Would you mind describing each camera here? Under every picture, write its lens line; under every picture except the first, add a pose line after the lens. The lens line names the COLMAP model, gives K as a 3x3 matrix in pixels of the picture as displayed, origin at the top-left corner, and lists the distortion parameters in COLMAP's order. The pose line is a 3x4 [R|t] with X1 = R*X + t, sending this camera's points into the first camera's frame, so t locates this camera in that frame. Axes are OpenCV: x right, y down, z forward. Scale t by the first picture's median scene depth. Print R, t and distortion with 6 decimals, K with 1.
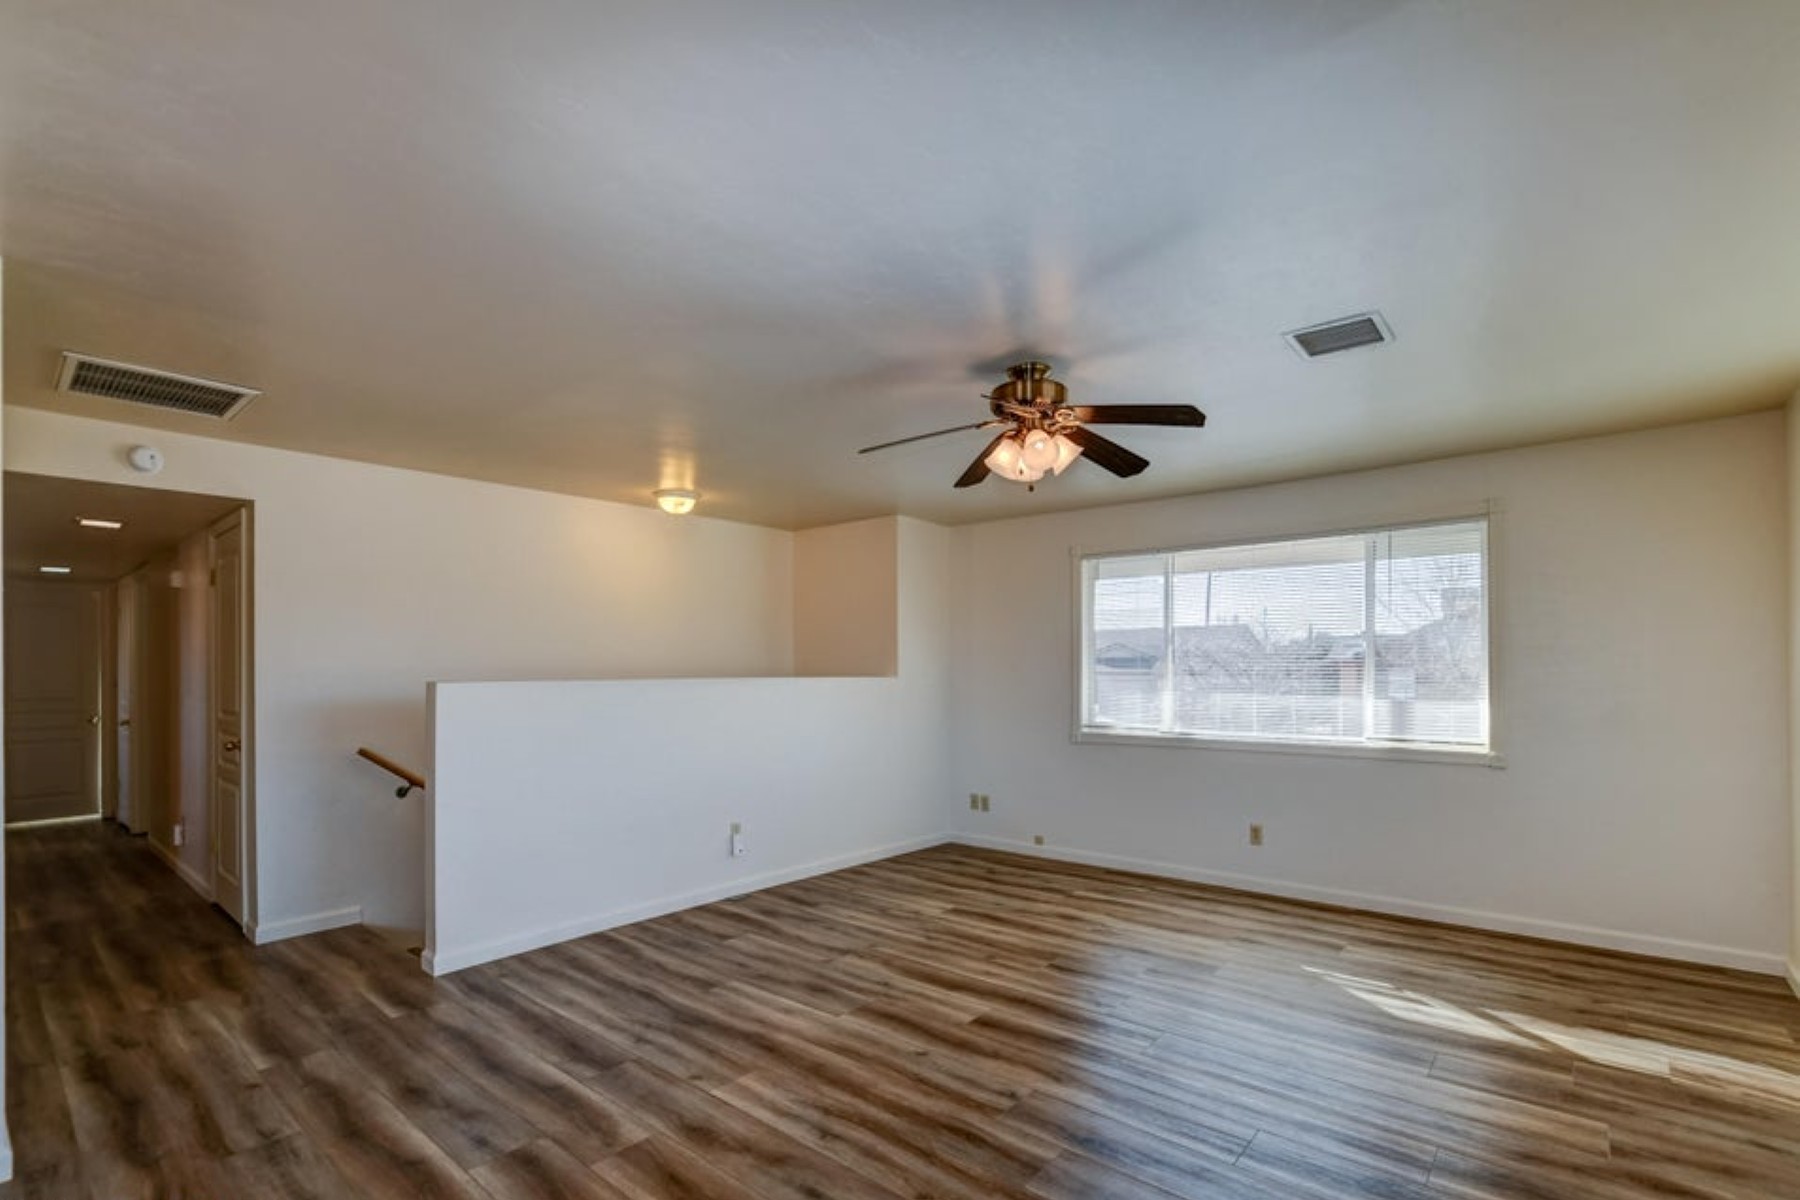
lens RADIAL K [[821.9, 0, 913.1], [0, 821.9, 668.2], [0, 0, 1]] dist [-0.005039, -0.000159]
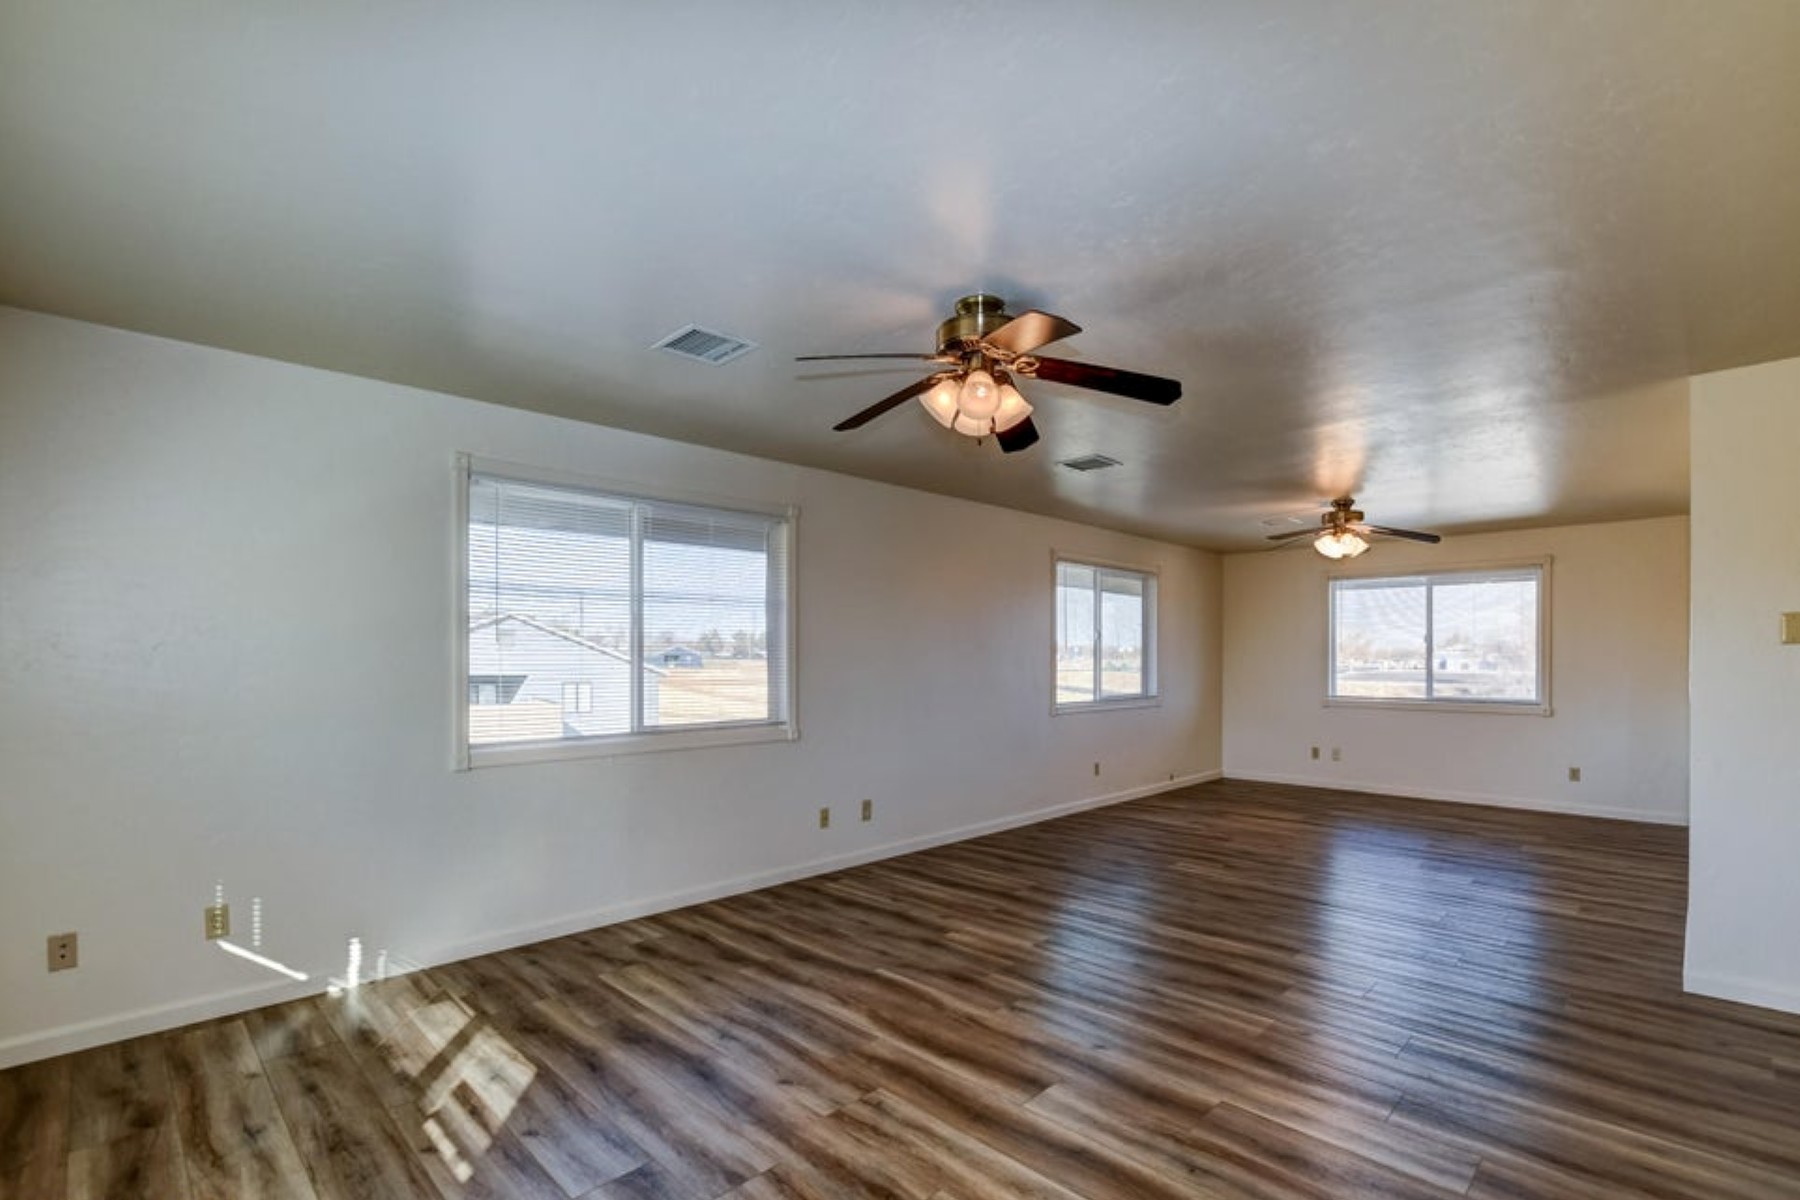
lens RADIAL K [[821.9, 0, 913.1], [0, 821.9, 668.2], [0, 0, 1]] dist [-0.005039, -0.000159]
pose [[-0.996801, 0.001460, 0.079912, 0.141132], [0.002230, 0.999952, 0.009545, 0.005503], [-0.079894, 0.009692, -0.996756, 1.829399]]
